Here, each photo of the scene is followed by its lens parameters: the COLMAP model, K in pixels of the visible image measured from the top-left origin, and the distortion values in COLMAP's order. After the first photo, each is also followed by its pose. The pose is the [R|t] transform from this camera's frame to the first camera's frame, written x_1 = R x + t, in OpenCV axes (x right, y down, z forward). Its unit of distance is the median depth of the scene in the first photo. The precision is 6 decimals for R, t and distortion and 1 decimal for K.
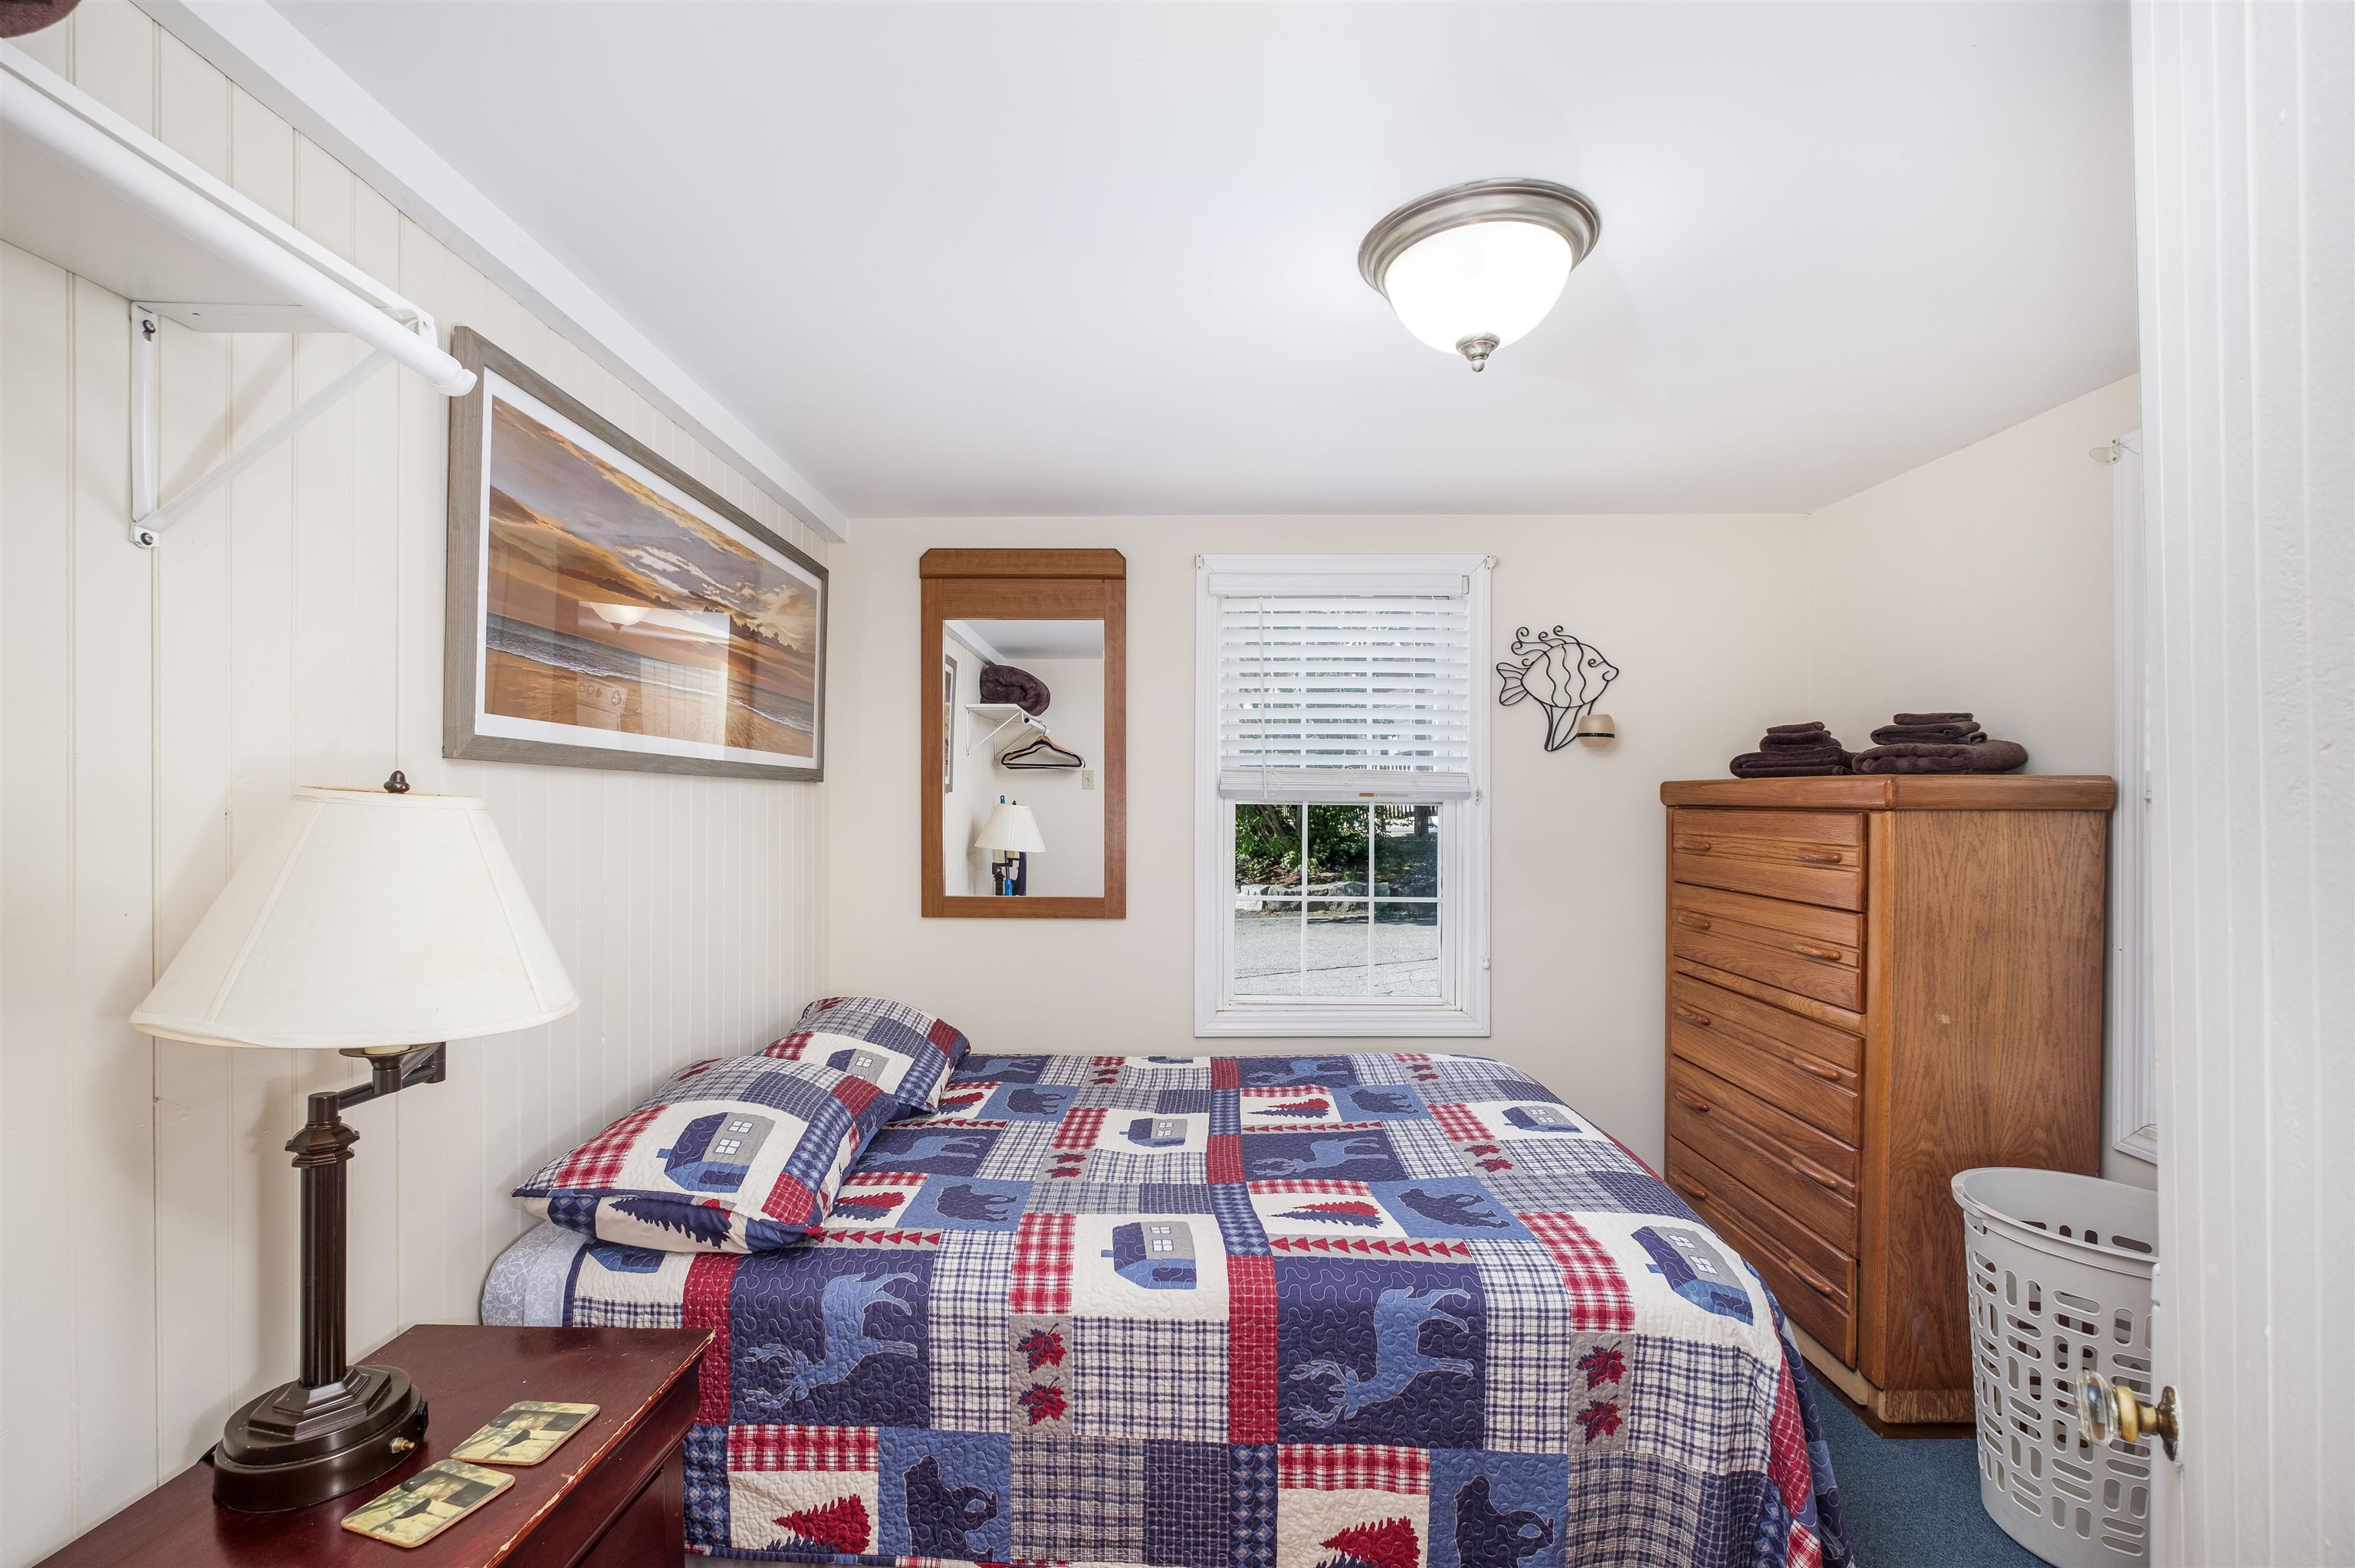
lens RADIAL K [[1042.2, 0, 1165.5], [0, 1042.2, 797.5], [0, 0, 1]] dist [-0.008067, 0.000682]
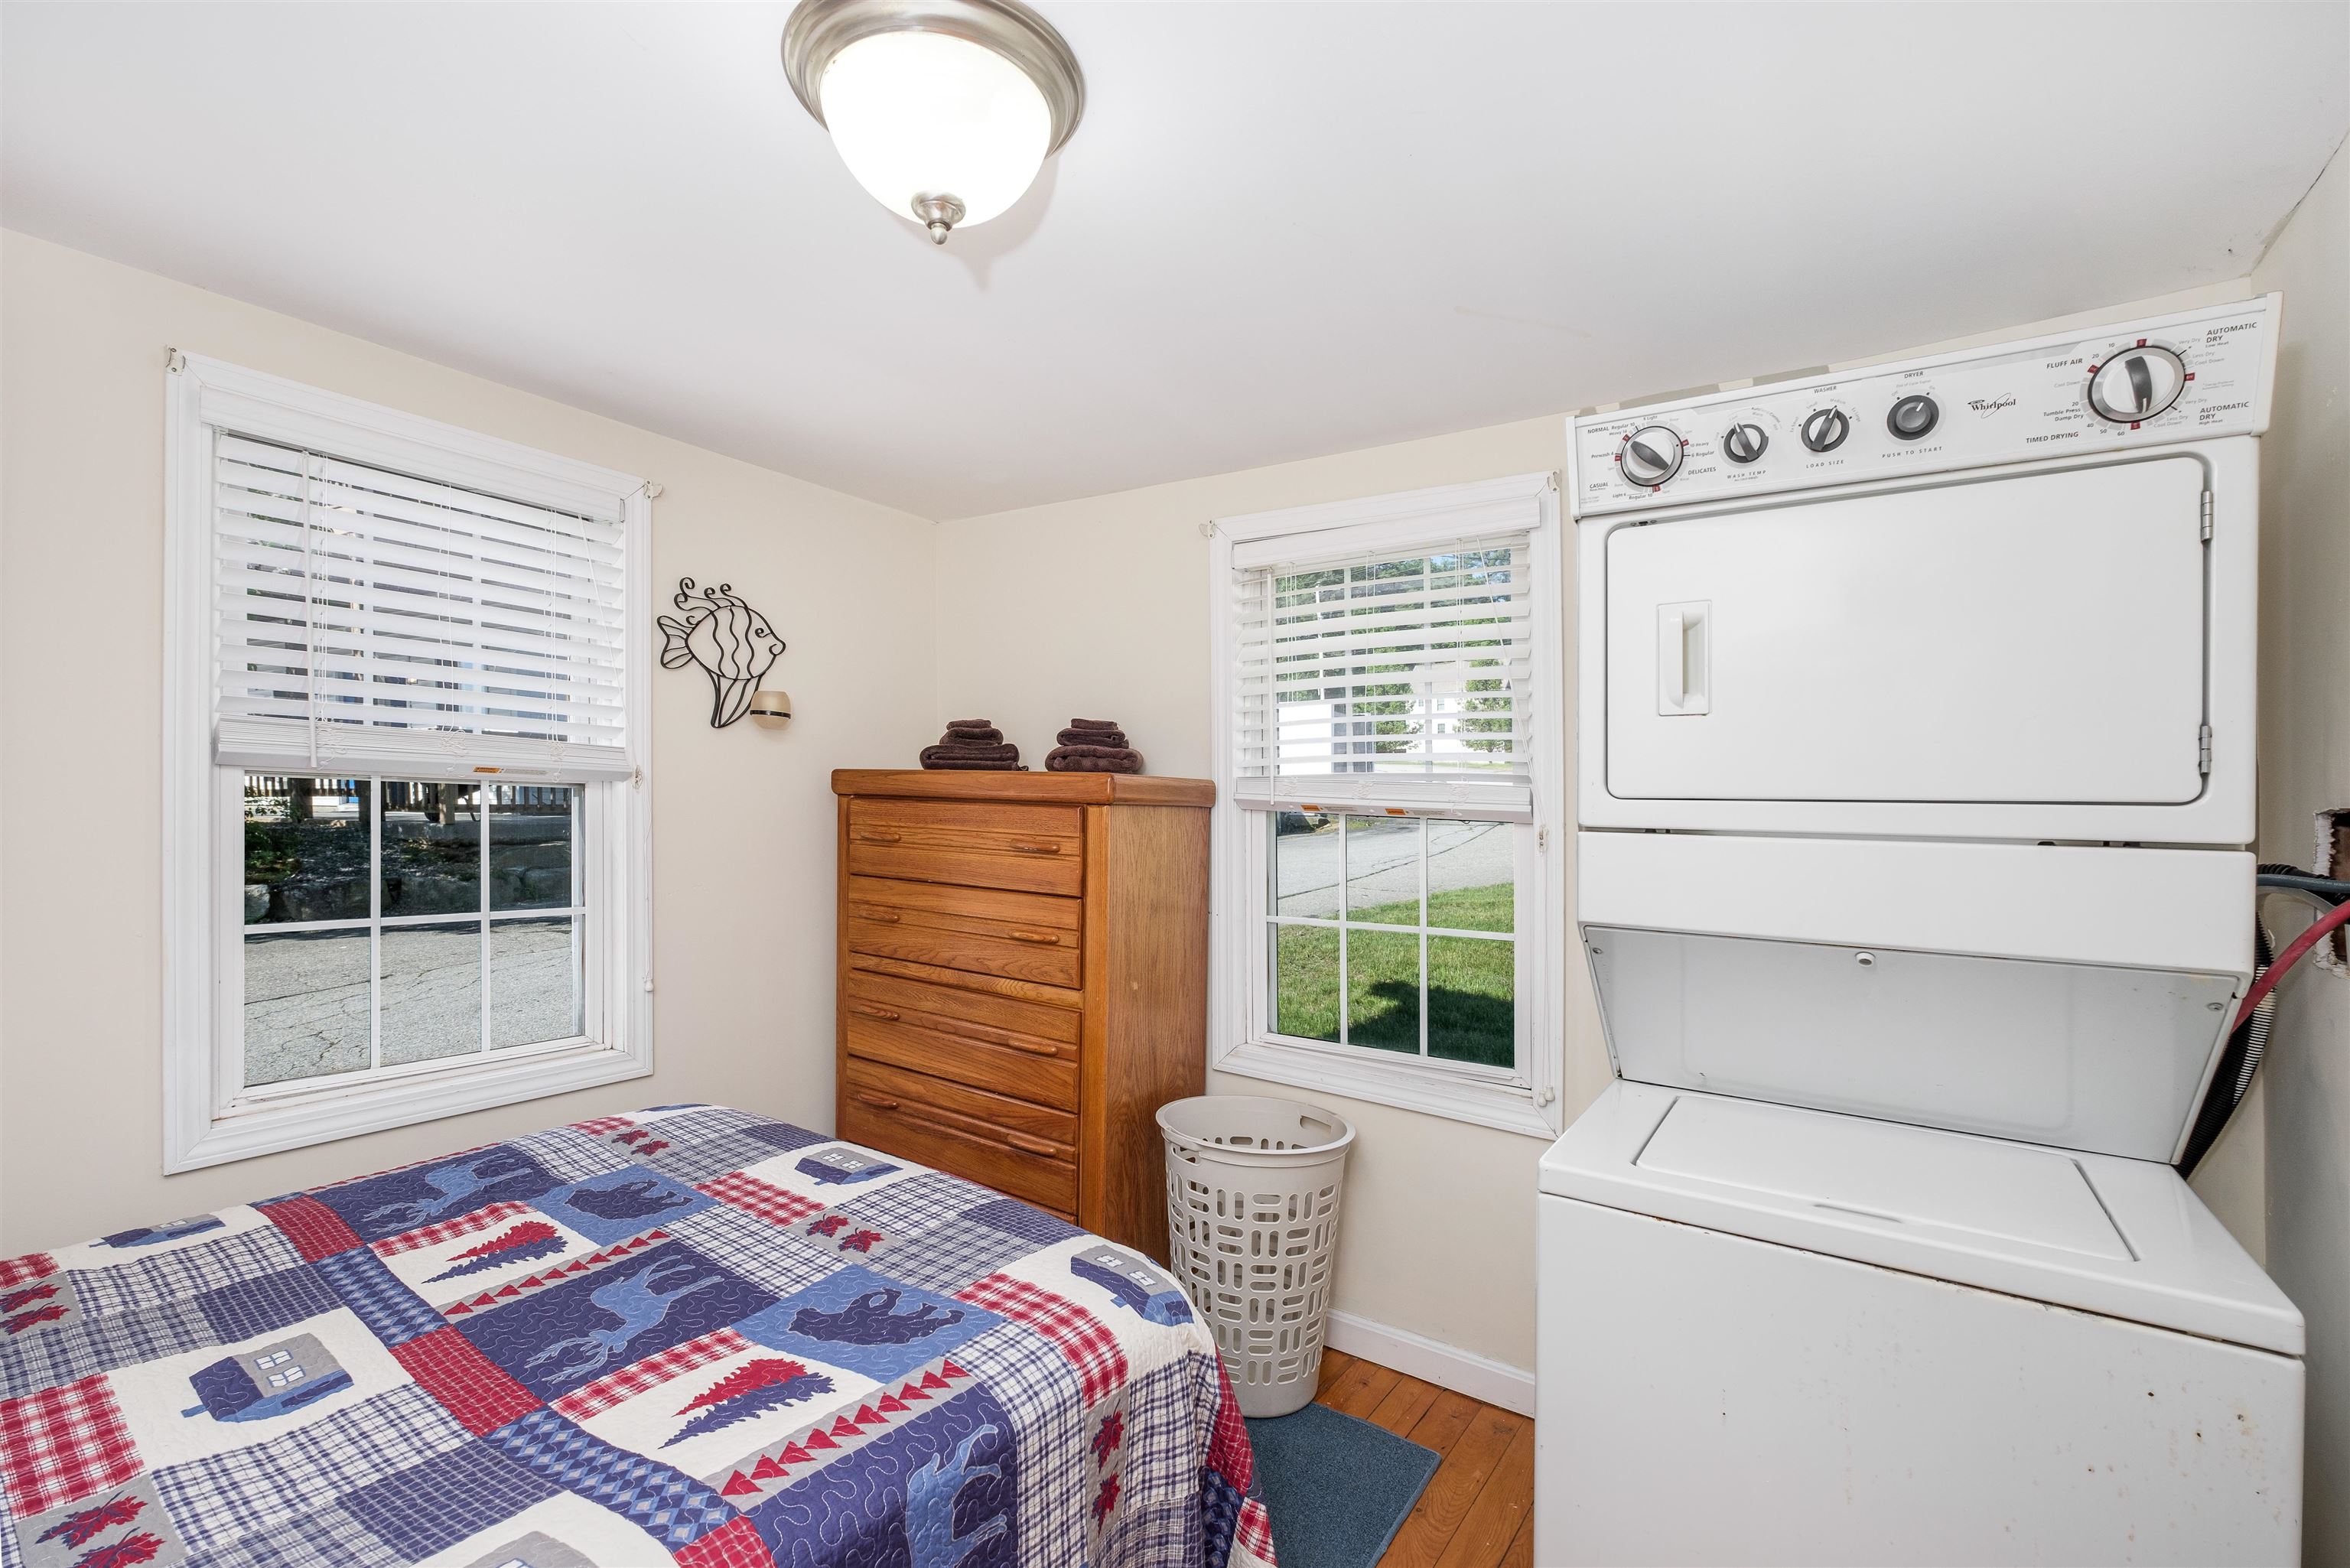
lens RADIAL K [[1040.1, 0, 1174.5], [0, 1040.1, 796.8], [0, 0, 1]] dist [-0.008067, 0.000682]
pose [[0.566936, 0.020346, 0.823511, -0.180694], [-0.031016, 0.999513, -0.003341, 0.005378], [-0.823178, -0.023648, 0.567291, 0.302730]]
